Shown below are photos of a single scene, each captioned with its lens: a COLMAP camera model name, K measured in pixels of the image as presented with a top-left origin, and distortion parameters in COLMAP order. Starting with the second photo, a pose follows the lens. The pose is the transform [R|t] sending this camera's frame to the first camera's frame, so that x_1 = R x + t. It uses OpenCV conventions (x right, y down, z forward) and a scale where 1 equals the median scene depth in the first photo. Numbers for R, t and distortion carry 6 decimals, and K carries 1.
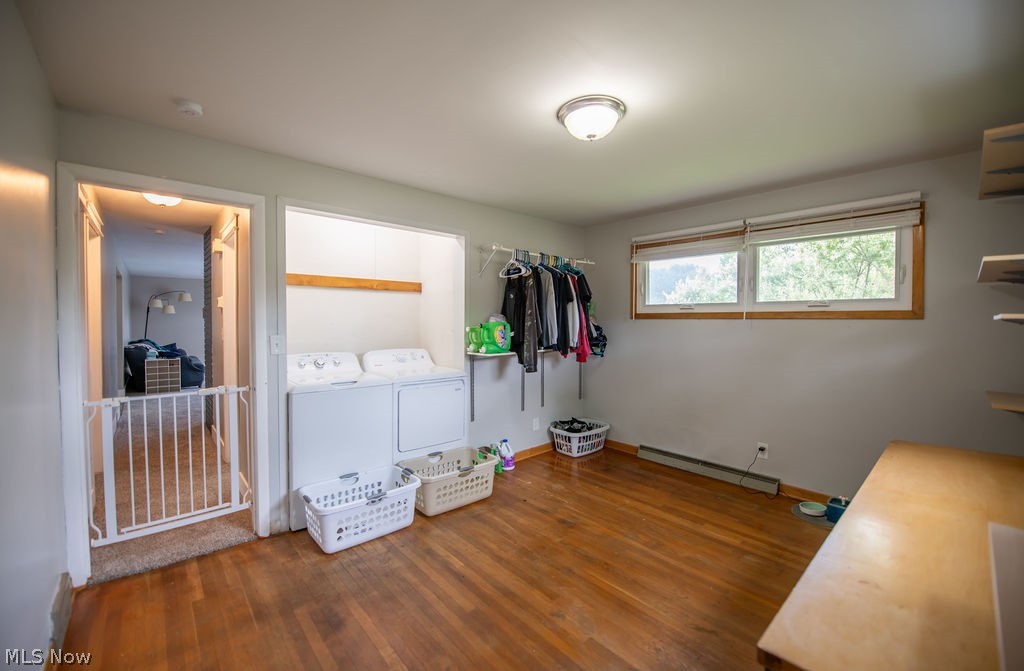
lens RADIAL K [[415.4, 0, 515.2], [0, 415.4, 331.8], [0, 0, 1]] dist [-0.013808, -0.000116]
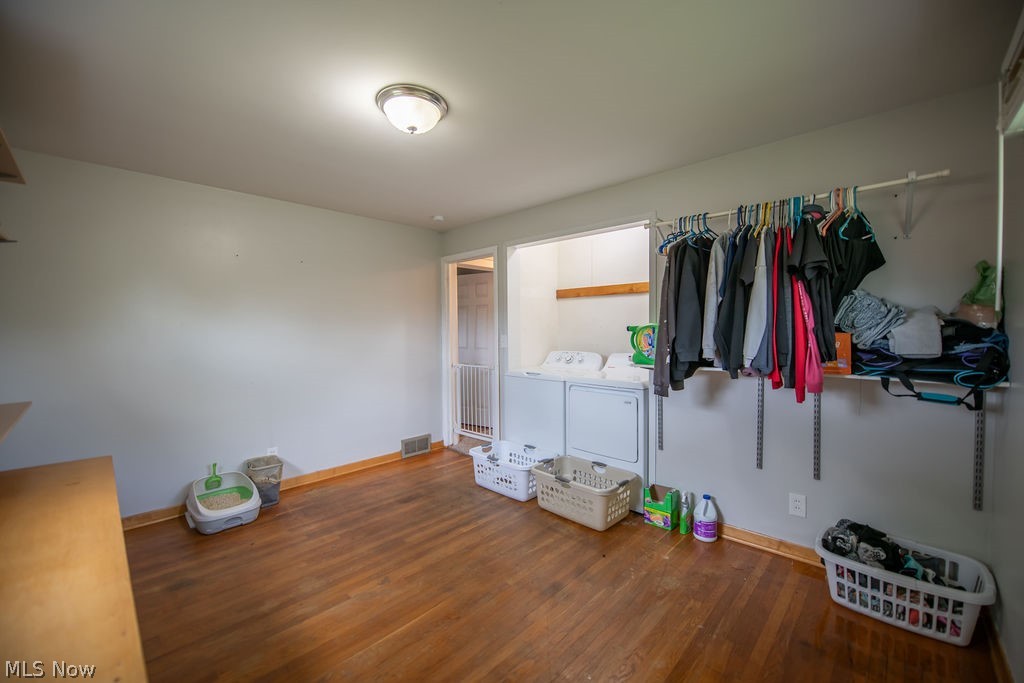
lens RADIAL K [[405.9, 0, 514.9], [0, 405.9, 338.8], [0, 0, 1]] dist [-0.016973, -0.002458]
pose [[0.072899, 0.020151, -0.997136, 0.782723], [-0.019144, 0.999640, 0.018802, -0.006176], [0.997156, 0.017718, 0.073259, 0.808985]]
